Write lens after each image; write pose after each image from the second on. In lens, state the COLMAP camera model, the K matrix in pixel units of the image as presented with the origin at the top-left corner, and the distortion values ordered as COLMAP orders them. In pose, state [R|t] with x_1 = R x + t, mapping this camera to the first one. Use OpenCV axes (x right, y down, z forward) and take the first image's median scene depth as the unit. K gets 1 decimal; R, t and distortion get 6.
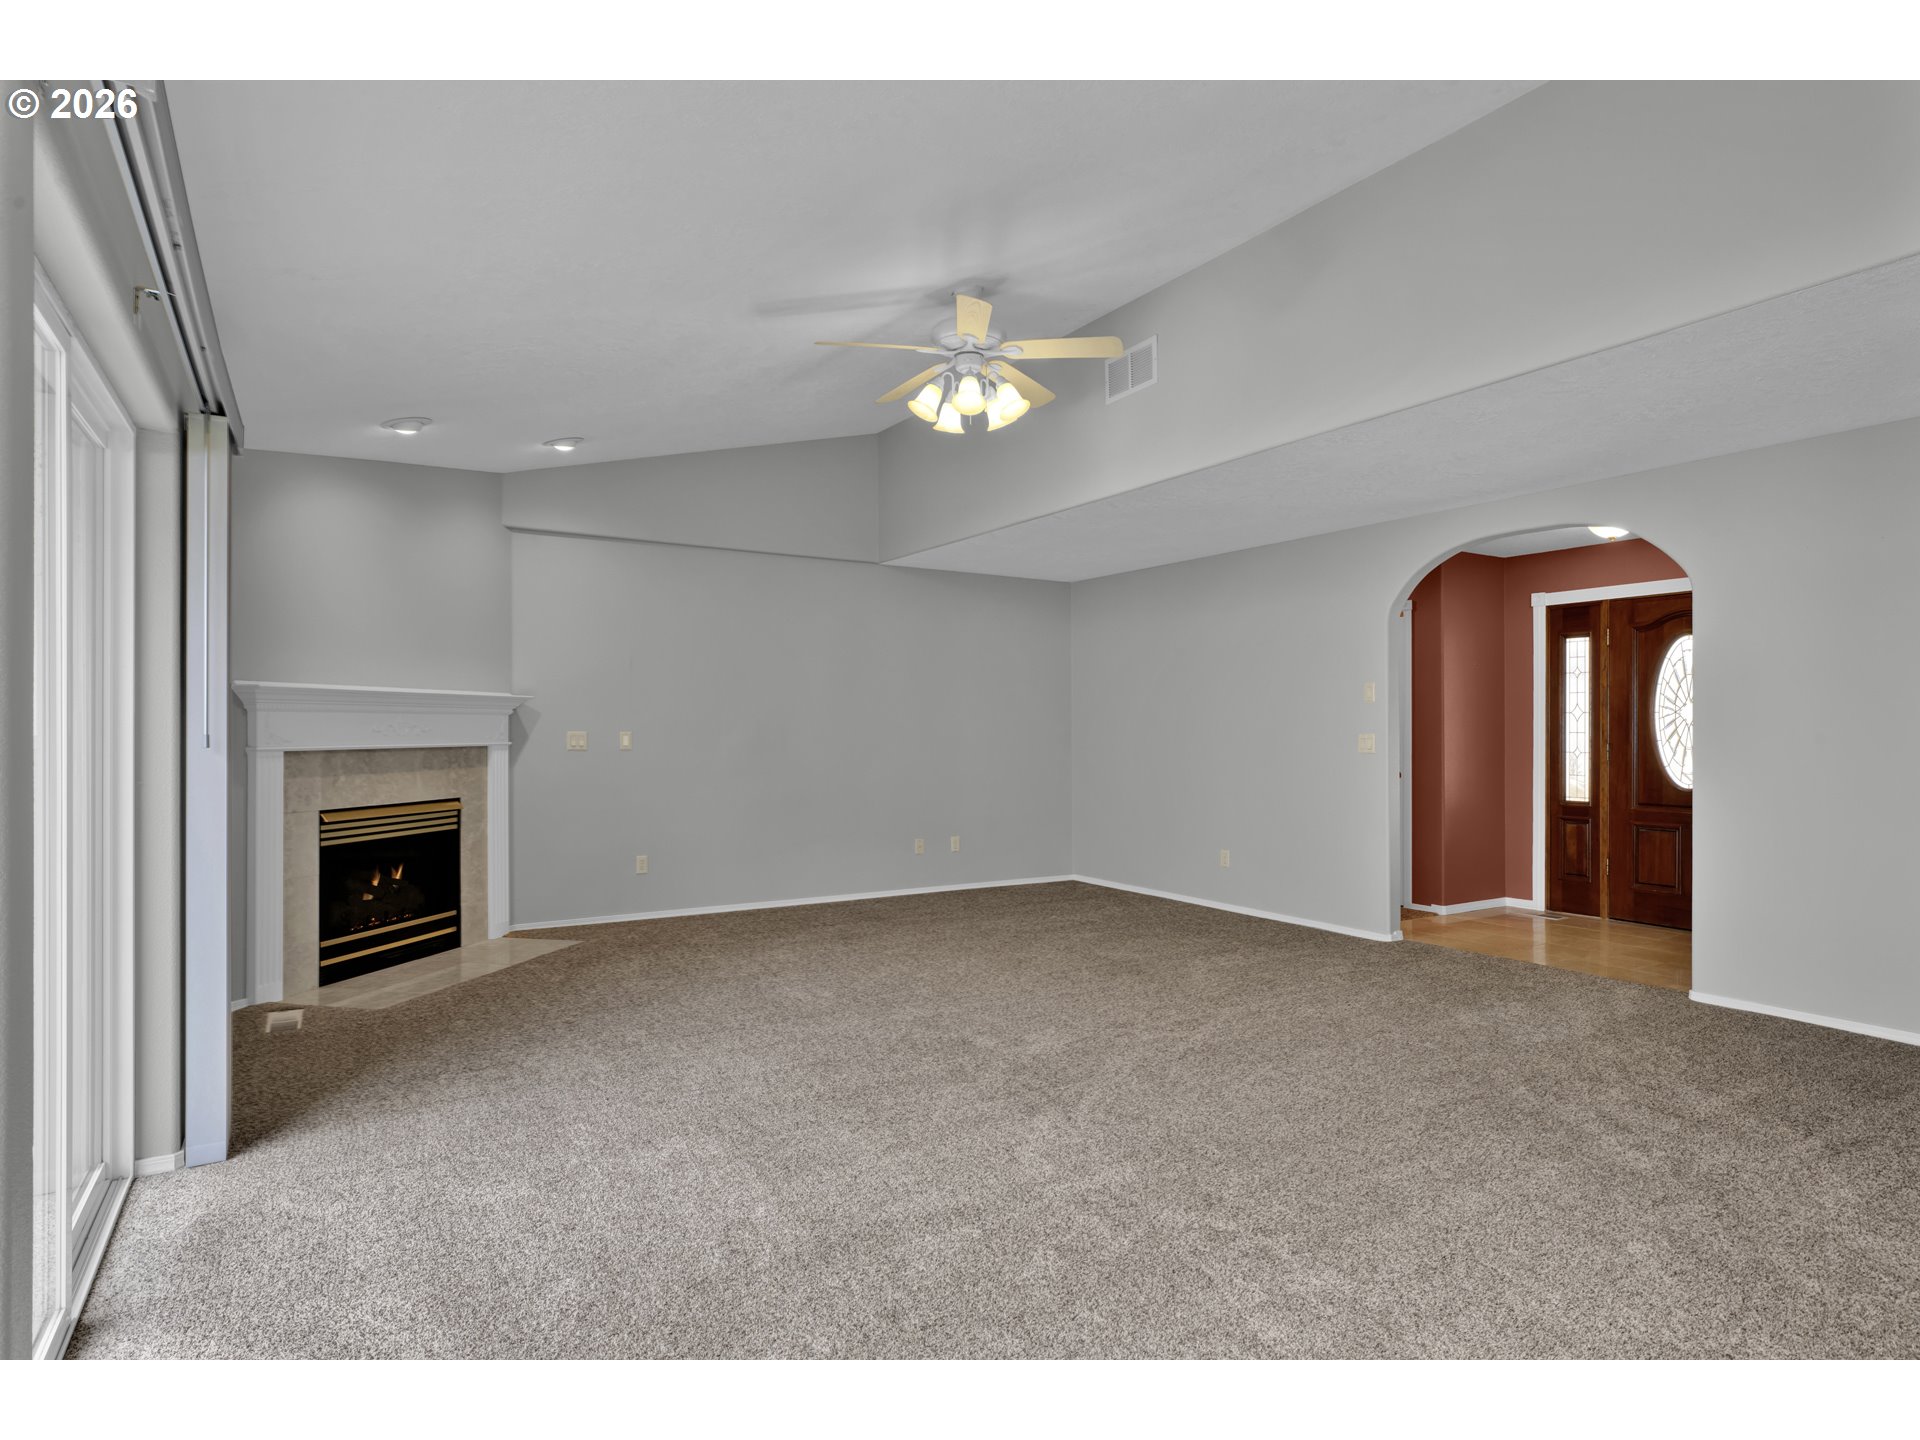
lens RADIAL K [[1053.1, 0, 987.5], [0, 1053.1, 723.6], [0, 0, 1]] dist [-0.001172, -0.000427]
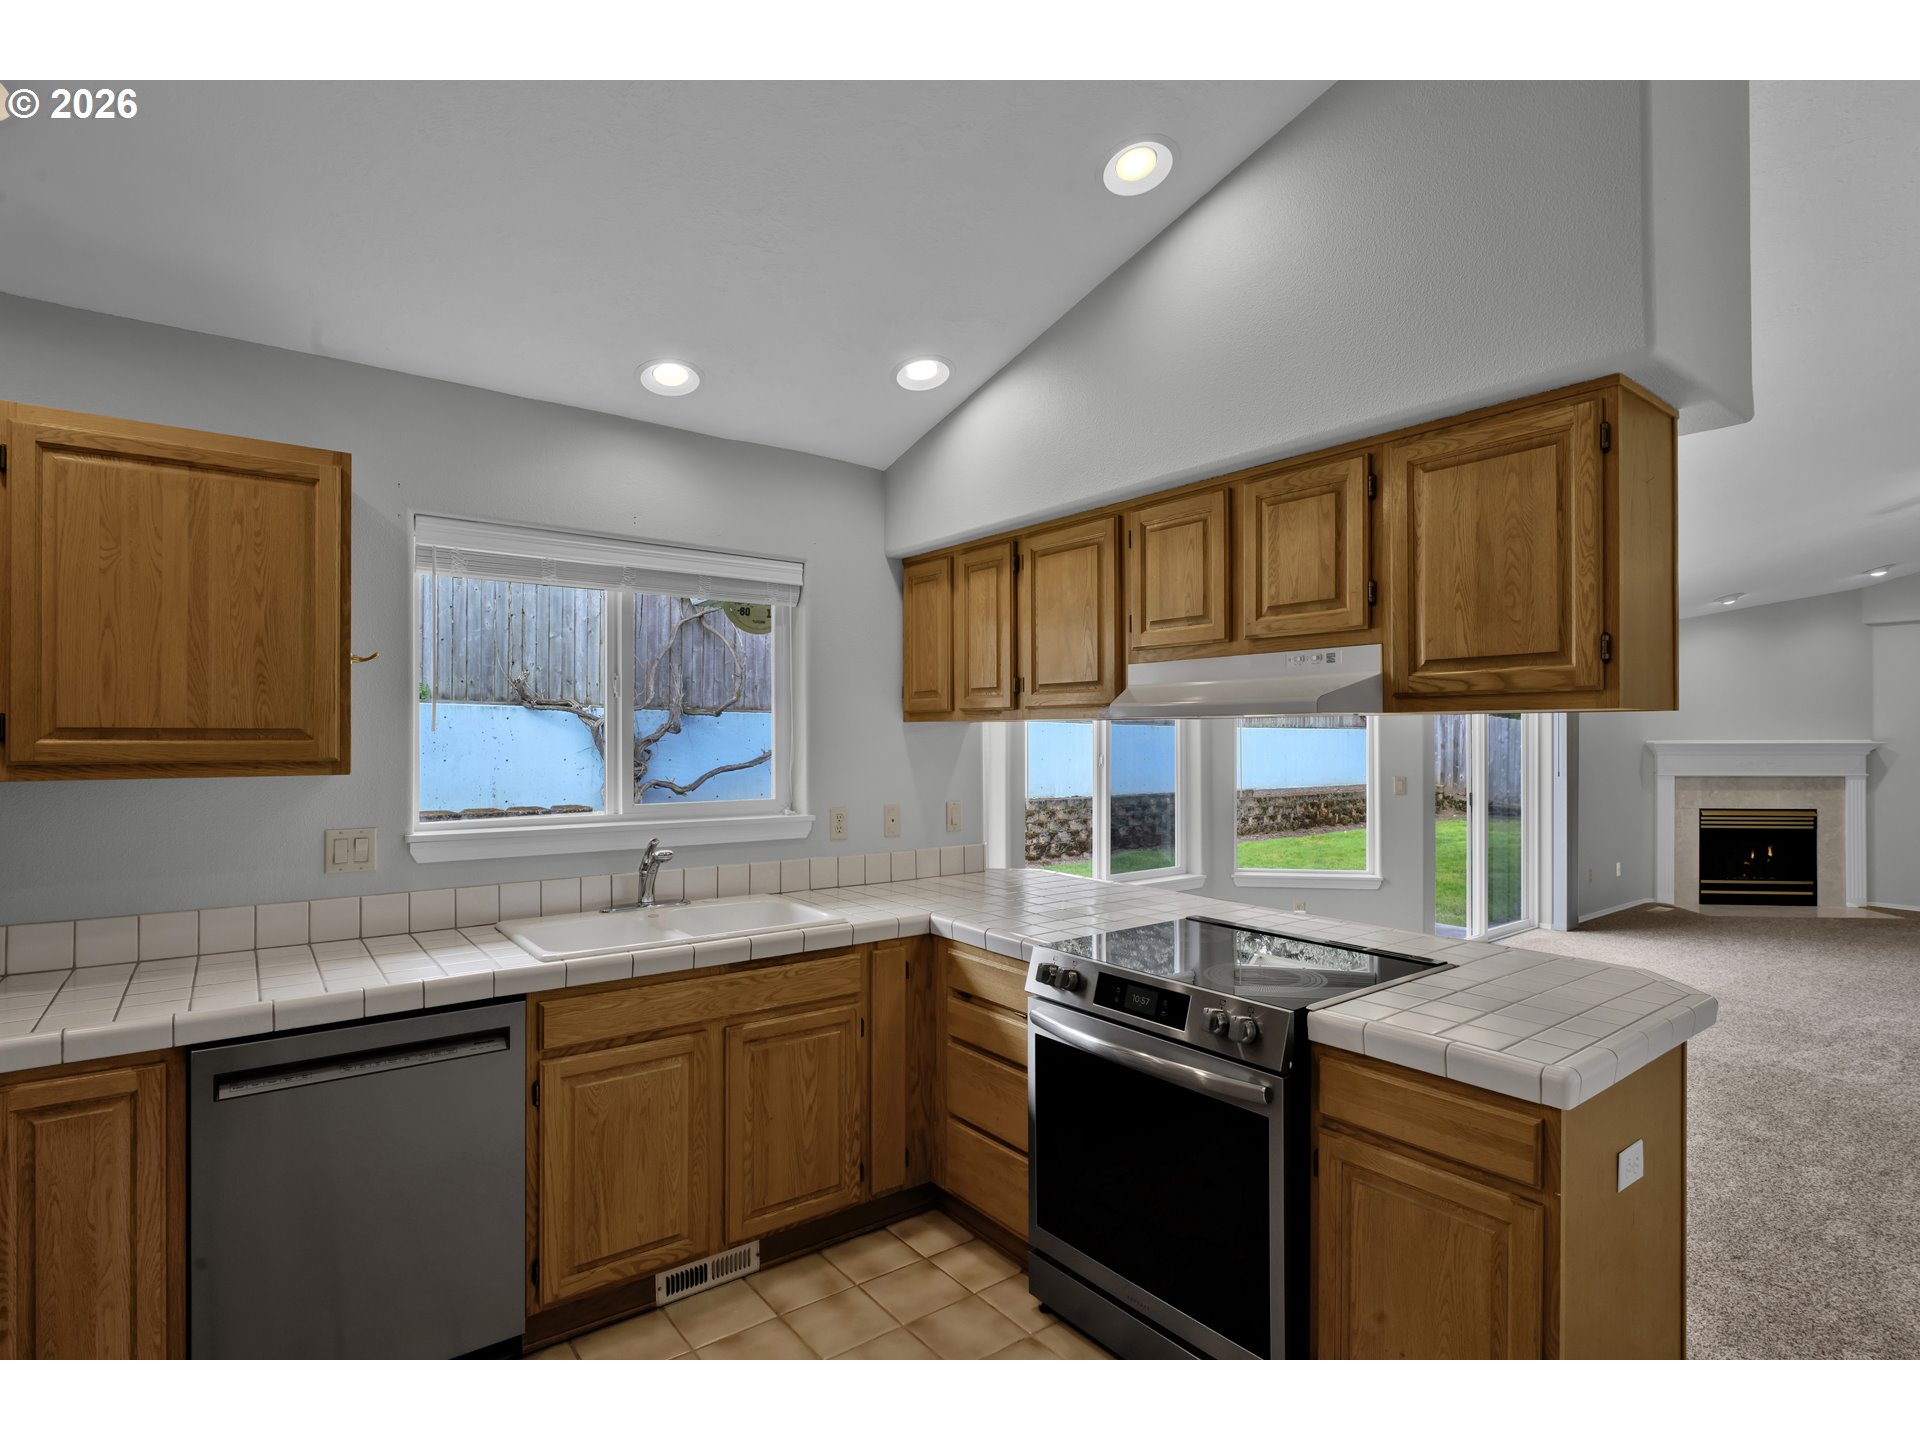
lens RADIAL K [[962.5, 0, 981.1], [0, 962.5, 732.7], [0, 0, 1]] dist [-0.011356, 0.000342]
pose [[0.095573, -0.002756, -0.995419, 0.789908], [0.006001, 0.999980, -0.002192, -0.047040], [0.995404, -0.005764, 0.095587, -0.359713]]
